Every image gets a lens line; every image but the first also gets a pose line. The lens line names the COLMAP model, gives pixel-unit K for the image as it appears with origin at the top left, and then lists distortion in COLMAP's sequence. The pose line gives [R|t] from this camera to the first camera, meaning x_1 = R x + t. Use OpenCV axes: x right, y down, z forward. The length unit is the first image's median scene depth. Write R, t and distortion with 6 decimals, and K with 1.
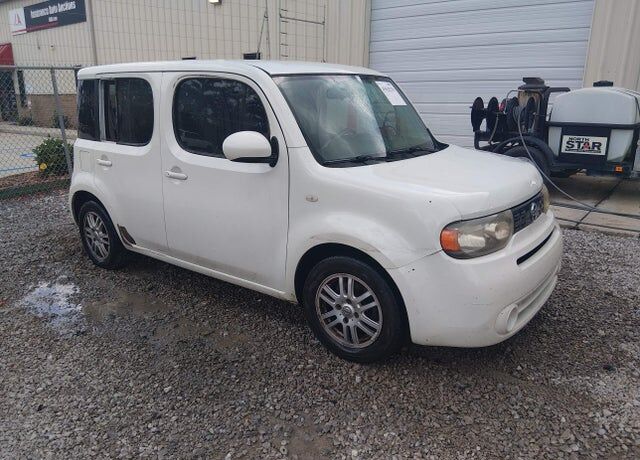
lens RADIAL K [[507.0, 0, 320.0], [0, 507.0, 230.0], [0, 0, 1]] dist [0.012736, 0.004975]
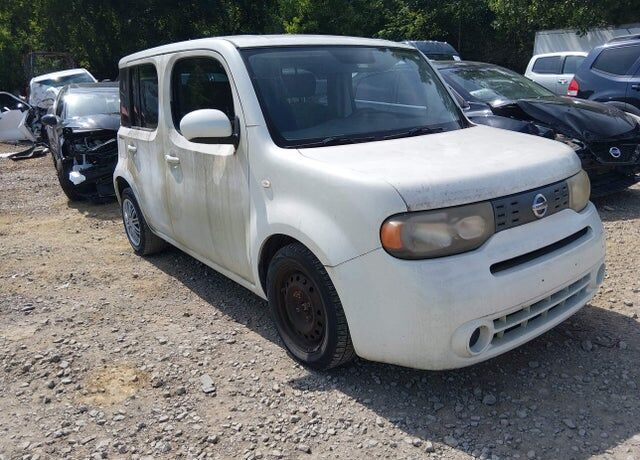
lens RADIAL K [[507.0, 0, 320.0], [0, 507.0, 230.0], [0, 0, 1]] dist [0.012736, 0.004975]
pose [[0.957177, 0.045916, -0.285838, 0.333496], [-0.043331, 0.998943, 0.015365, 0.004206], [0.286241, -0.002322, 0.958155, 0.164823]]
